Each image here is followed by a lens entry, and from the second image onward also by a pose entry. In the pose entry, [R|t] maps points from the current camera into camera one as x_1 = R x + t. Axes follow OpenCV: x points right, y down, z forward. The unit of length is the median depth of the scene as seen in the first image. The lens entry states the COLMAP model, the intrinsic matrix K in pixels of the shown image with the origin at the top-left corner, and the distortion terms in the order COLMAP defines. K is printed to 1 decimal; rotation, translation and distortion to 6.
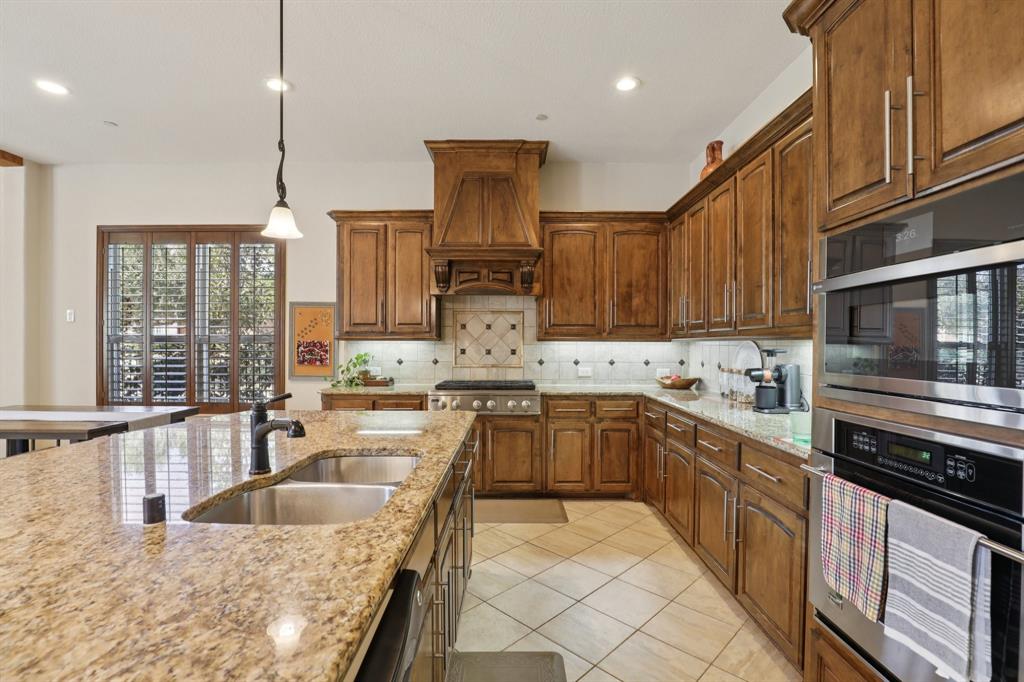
lens RADIAL K [[468.7, 0, 513.4], [0, 468.7, 344.5], [0, 0, 1]] dist [-0.002144, 0.000656]
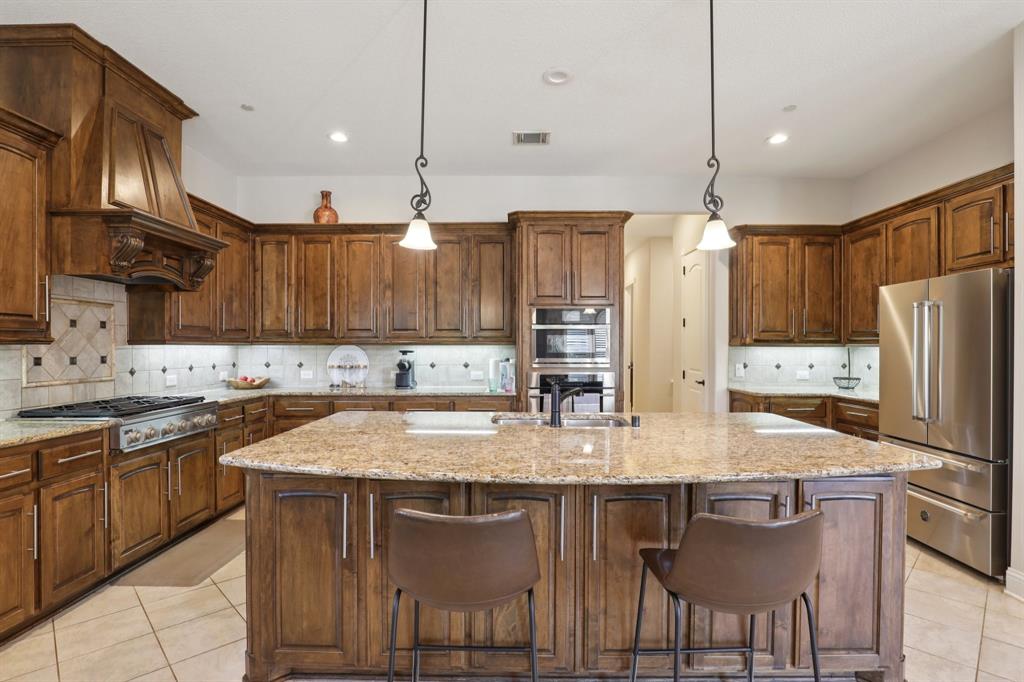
lens RADIAL K [[515.2, 0, 511.9], [0, 515.2, 345.4], [0, 0, 1]] dist [-0.015543, 0.001478]
pose [[0.015043, -0.001859, 0.999885, -0.773013], [0.001286, 0.999997, 0.001840, -0.006728], [-0.999886, 0.001258, 0.015045, 0.365031]]
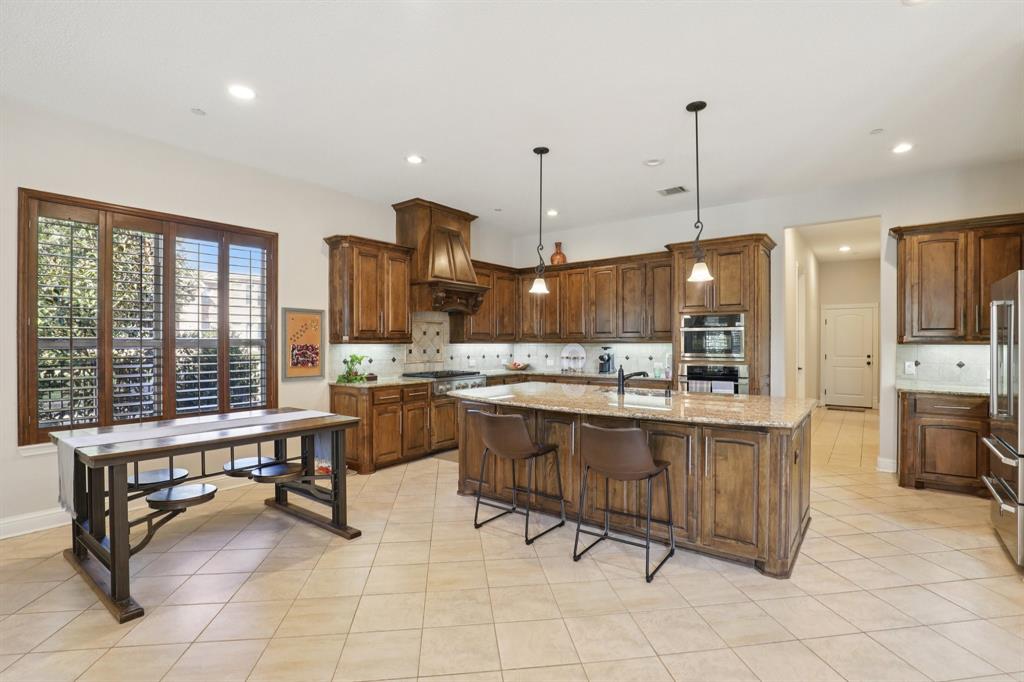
lens RADIAL K [[481.8, 0, 510.2], [0, 481.8, 341.7], [0, 0, 1]] dist [-0.004343, -0.000304]
pose [[0.613026, -0.003345, 0.790055, -1.024249], [0.005157, 0.999987, 0.000233, -0.011974], [-0.790046, 0.003931, 0.613035, -0.069485]]
